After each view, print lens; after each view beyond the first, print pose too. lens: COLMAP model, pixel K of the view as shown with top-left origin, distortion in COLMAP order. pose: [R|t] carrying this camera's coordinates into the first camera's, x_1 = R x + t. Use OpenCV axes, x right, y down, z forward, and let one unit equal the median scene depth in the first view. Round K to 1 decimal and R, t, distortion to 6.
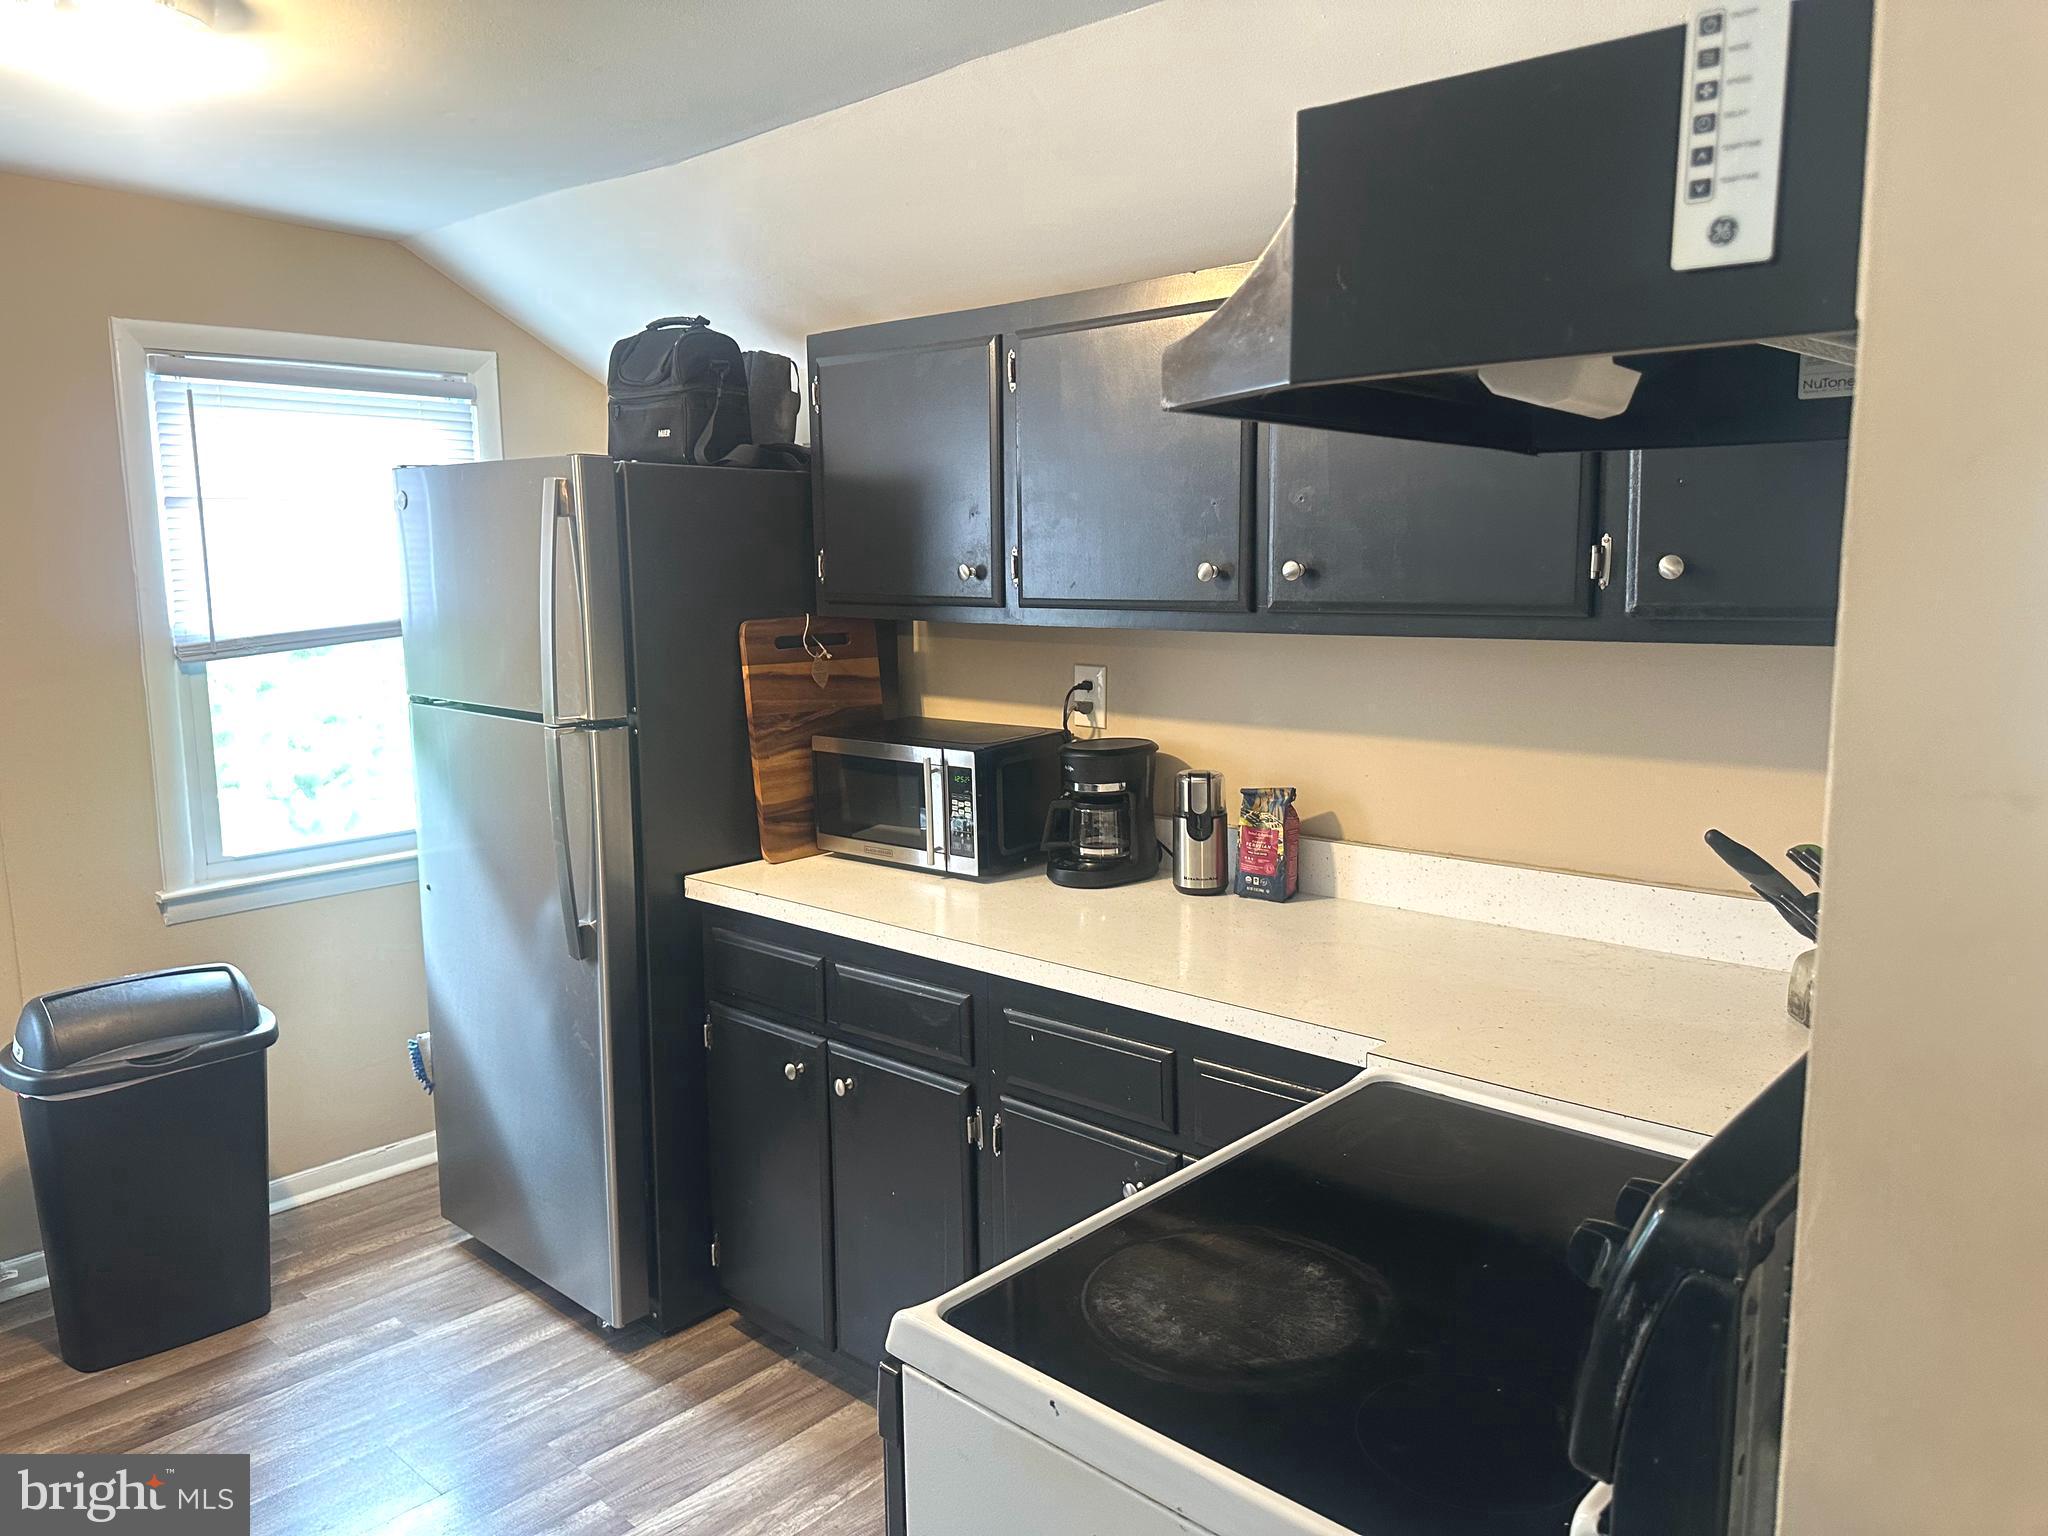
lens RADIAL K [[1445.6, 0, 1022.5], [0, 1445.6, 754.5], [0, 0, 1]] dist [0.004534, -0.011217]
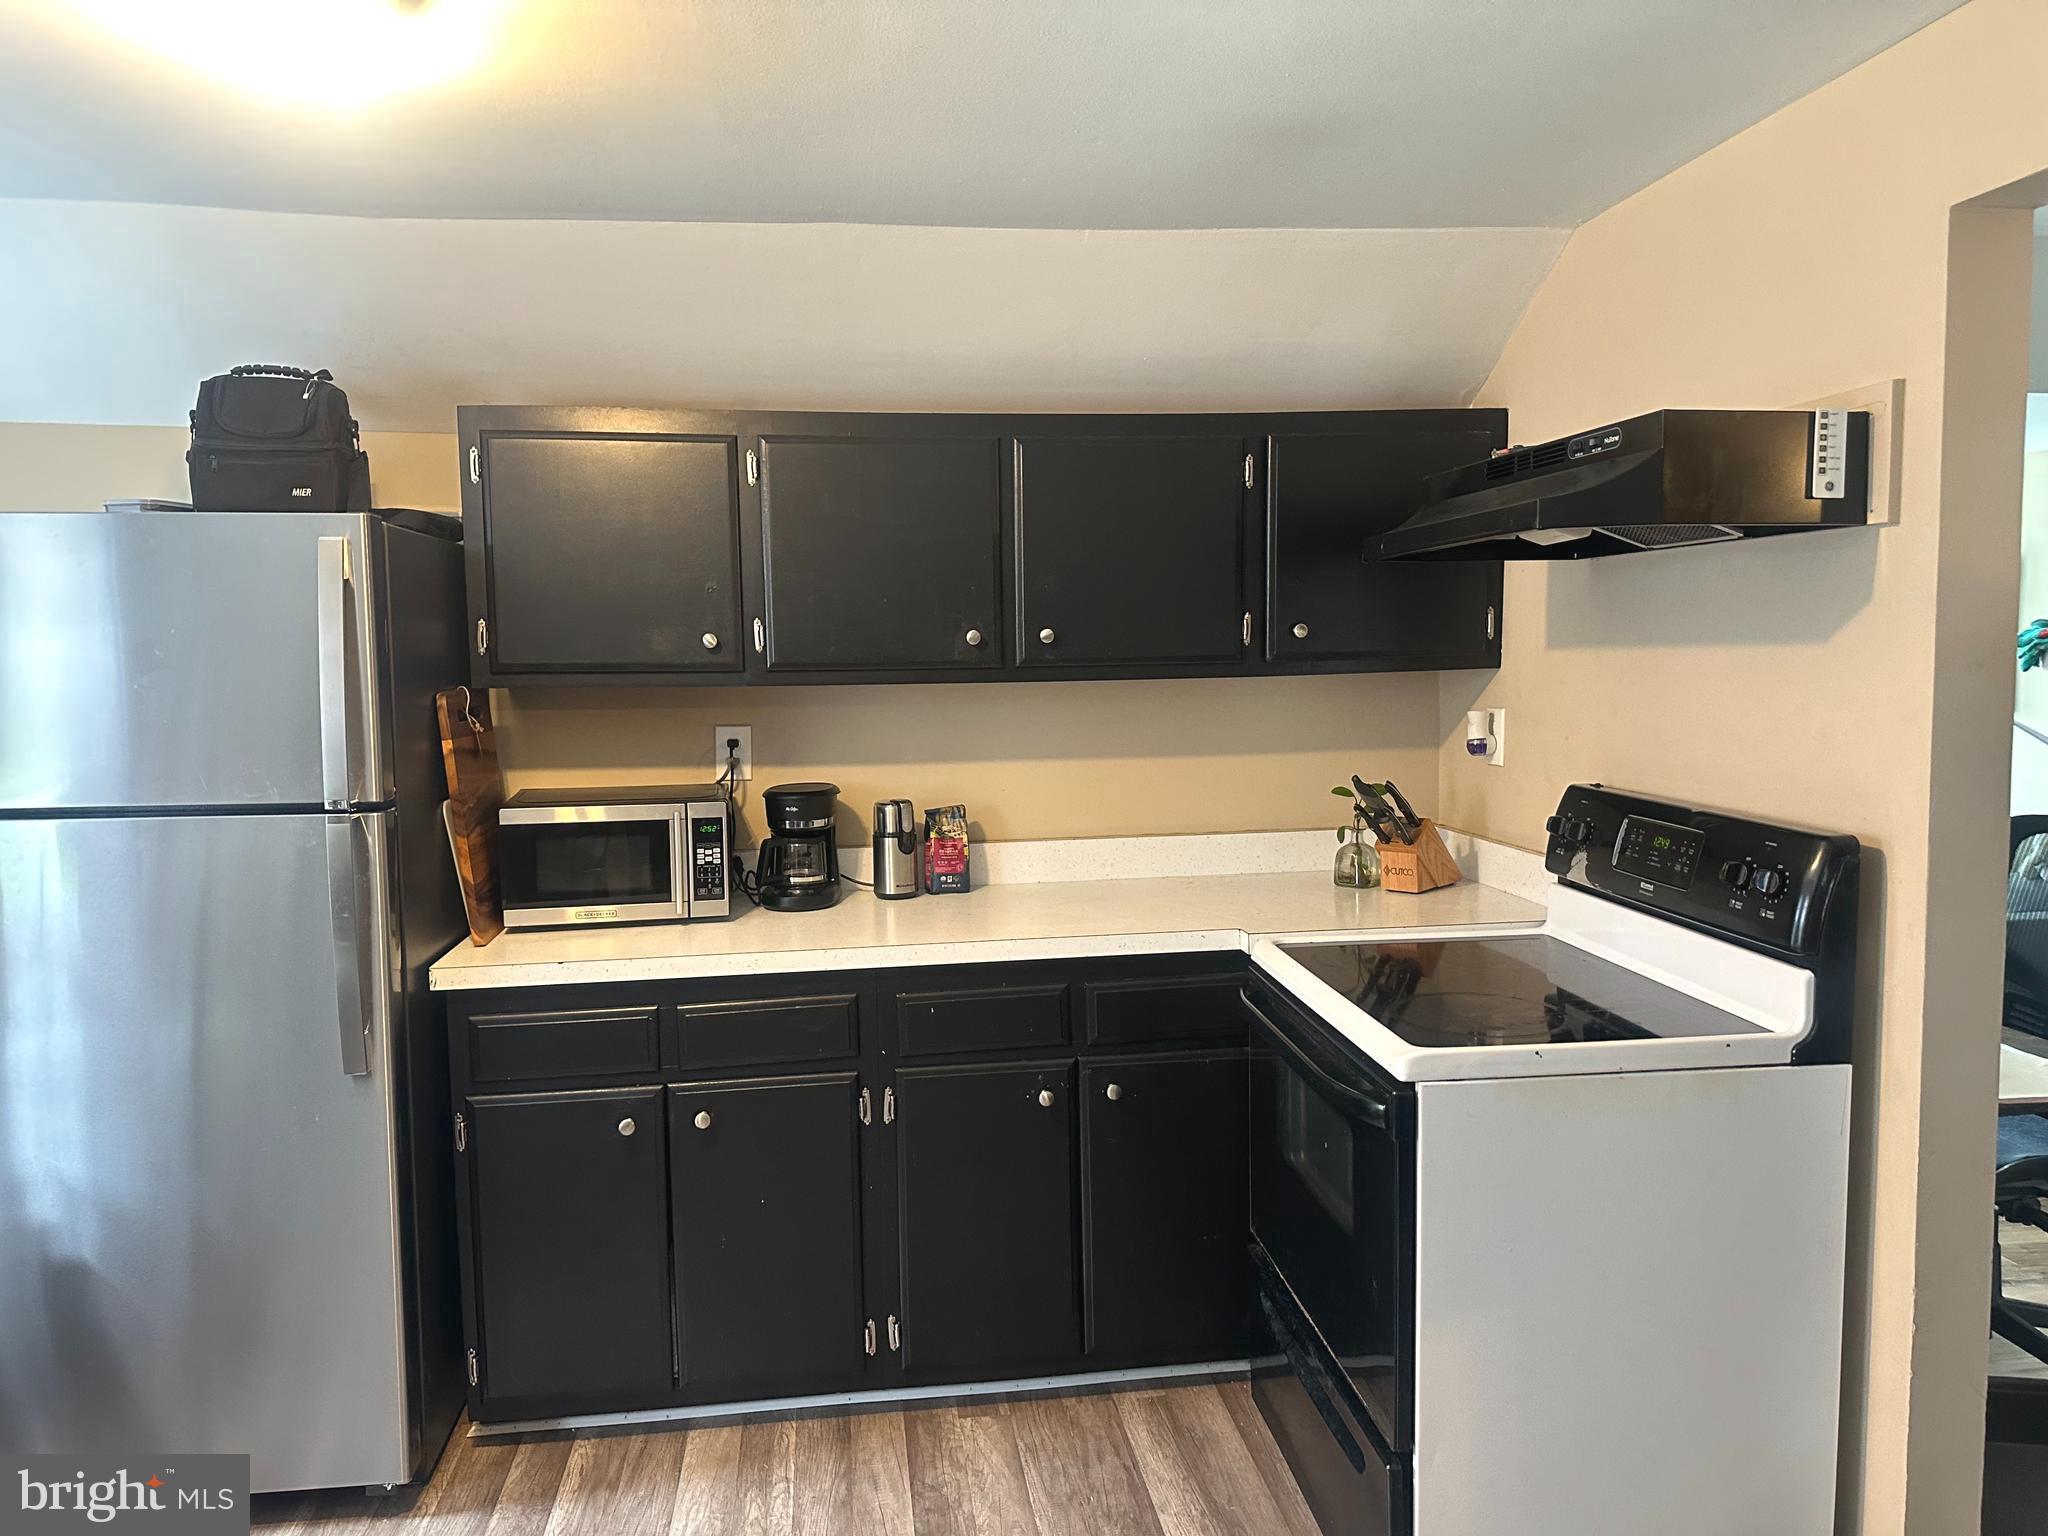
lens RADIAL K [[1445.6, 0, 1024.1], [0, 1445.6, 774.3], [0, 0, 1]] dist [0.004534, -0.011217]
pose [[0.655032, -0.068078, 0.752528, -0.737760], [0.112783, 0.993585, -0.008287, 0.012916], [-0.747136, 0.090301, 0.658508, 0.095647]]
